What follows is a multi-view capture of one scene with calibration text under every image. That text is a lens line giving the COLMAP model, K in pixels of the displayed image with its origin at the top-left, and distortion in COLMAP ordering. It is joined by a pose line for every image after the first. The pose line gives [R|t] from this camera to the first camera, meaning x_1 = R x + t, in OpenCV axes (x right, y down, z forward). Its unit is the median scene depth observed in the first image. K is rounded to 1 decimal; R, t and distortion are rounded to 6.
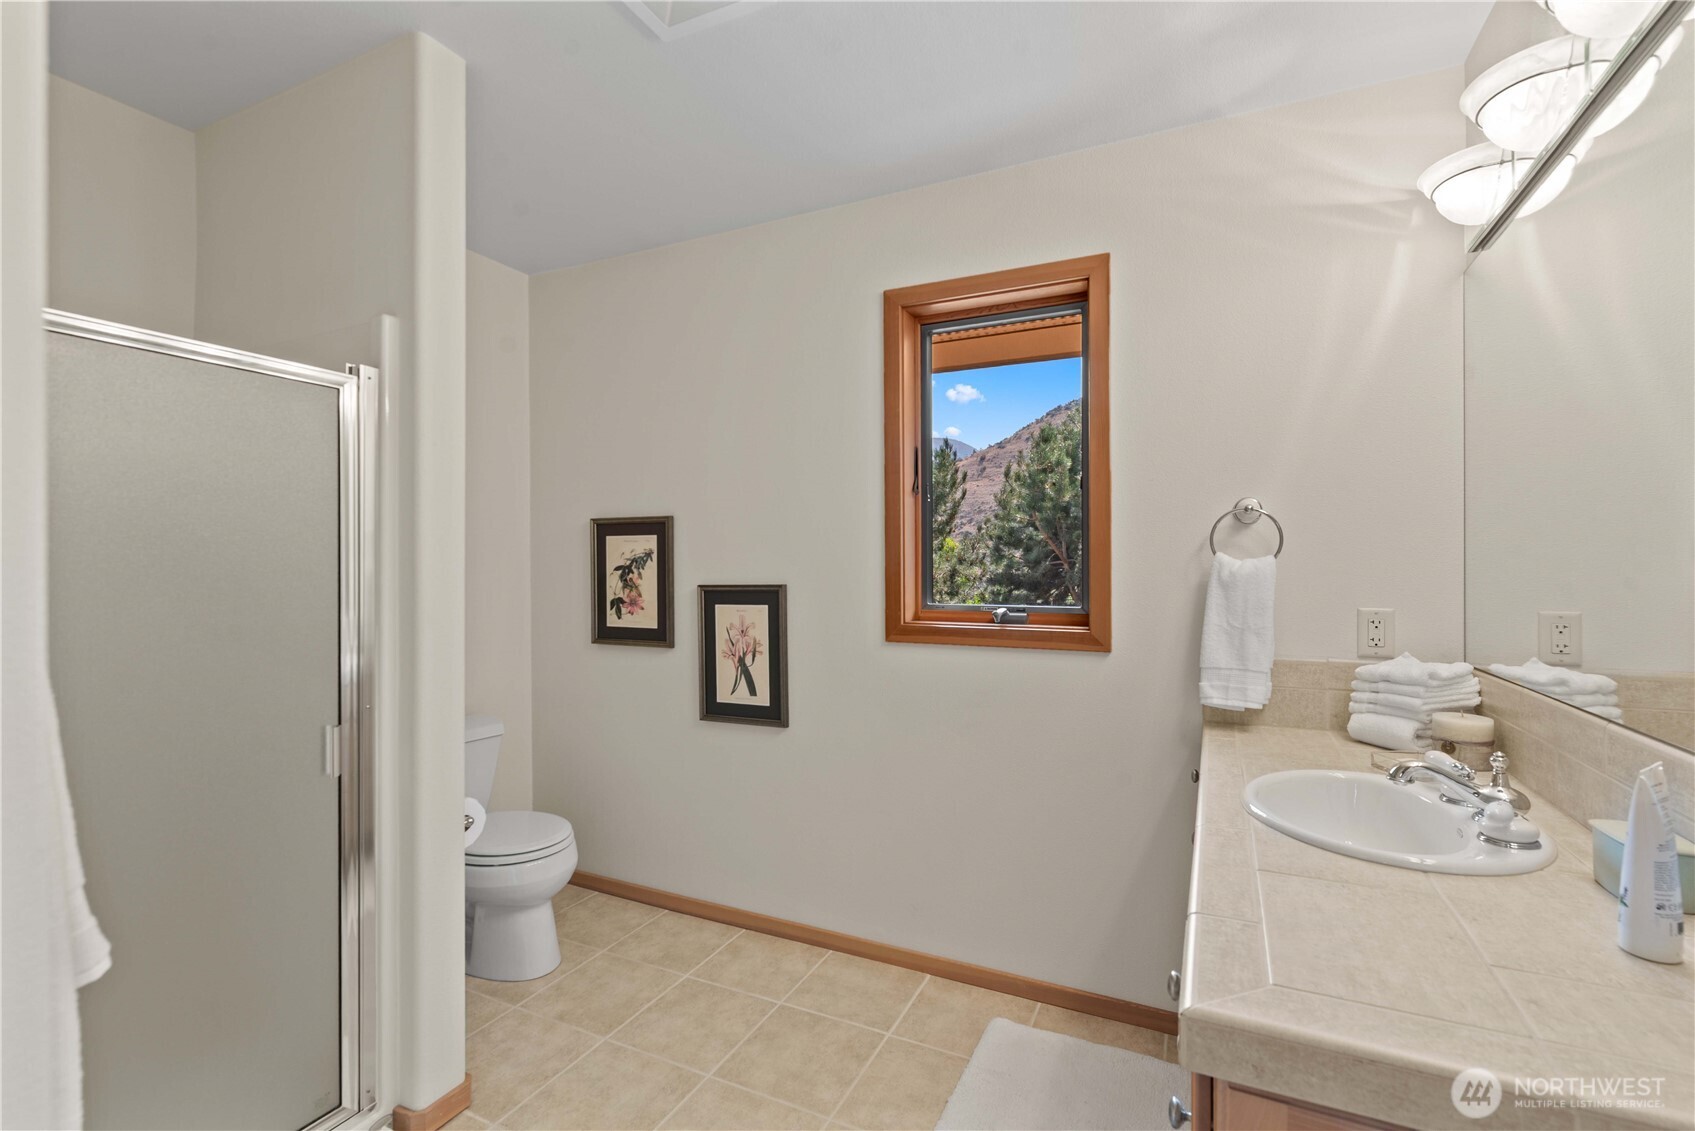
lens RADIAL K [[742.3, 0, 837.0], [0, 742.3, 568.2], [0, 0, 1]] dist [0.008090, -0.001962]
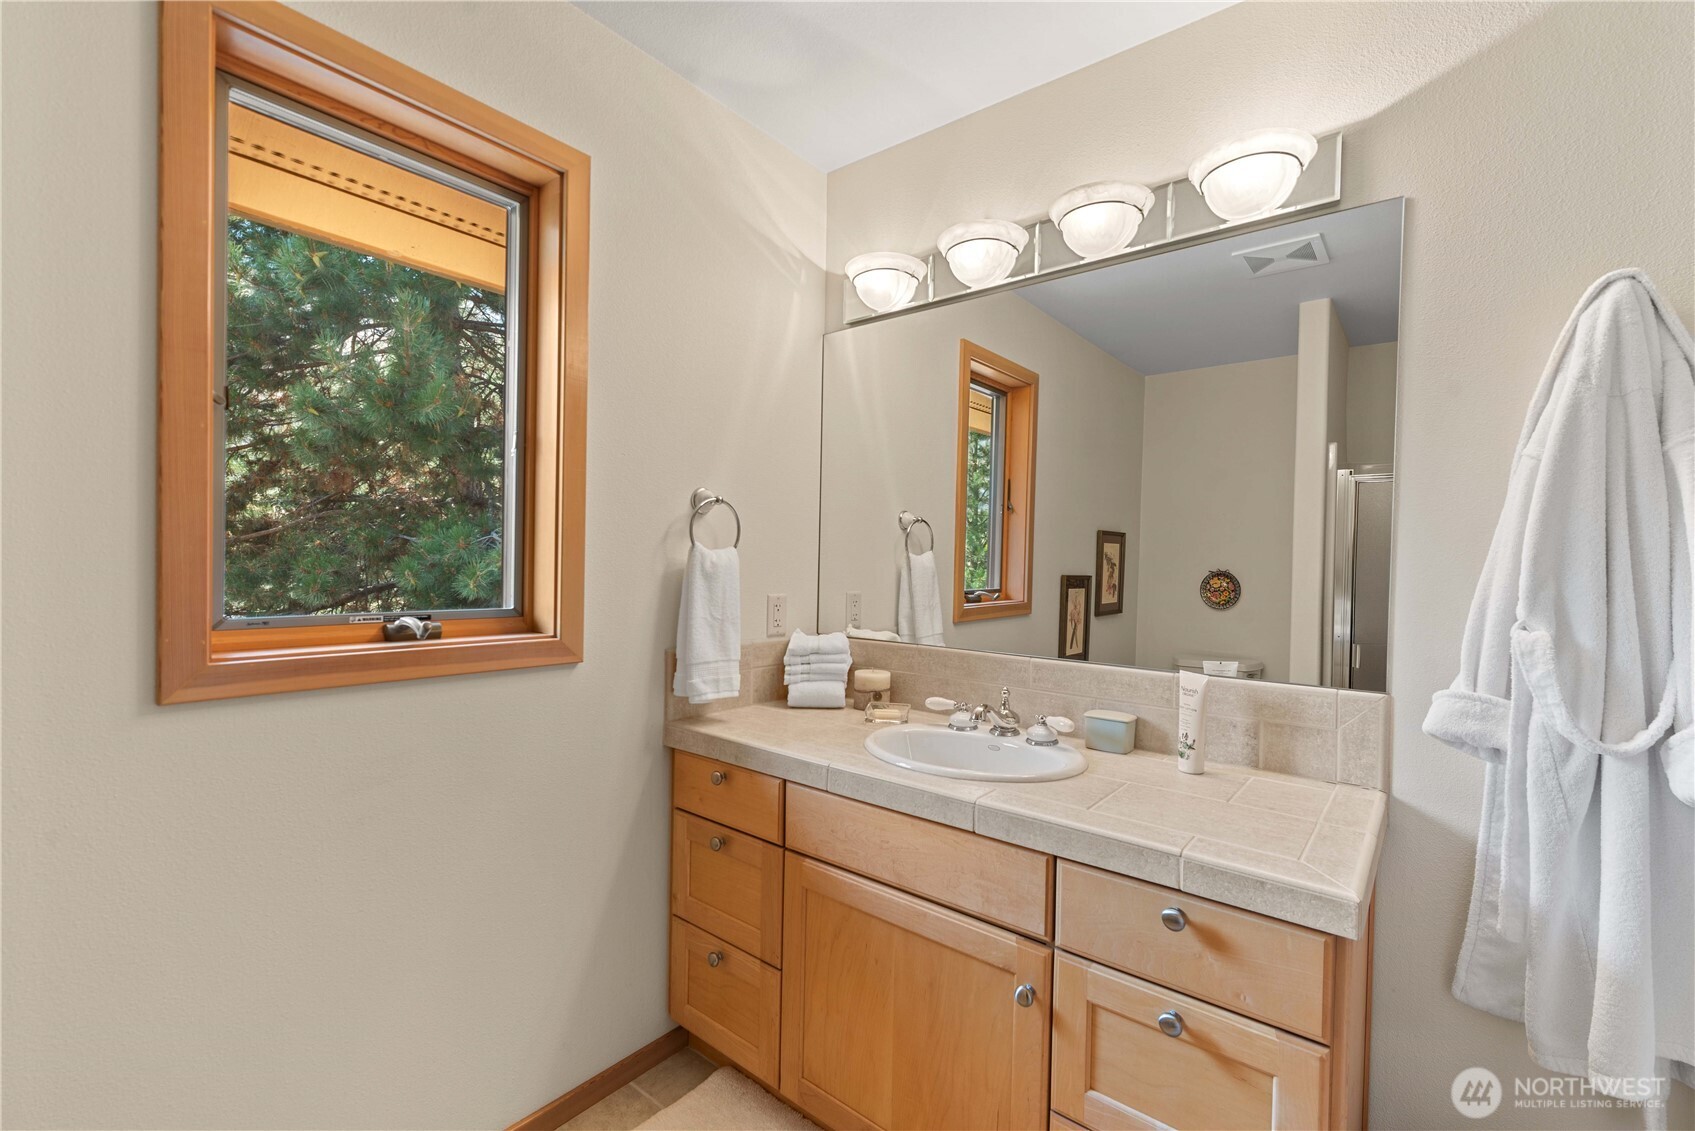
lens RADIAL K [[742.3, 0, 879.1], [0, 742.3, 571.3], [0, 0, 1]] dist [0.008090, -0.001962]
pose [[0.212420, -0.008498, 0.977142, -0.391568], [-0.020974, 0.999692, 0.013254, -0.001337], [-0.976953, -0.023310, 0.212176, 0.590041]]
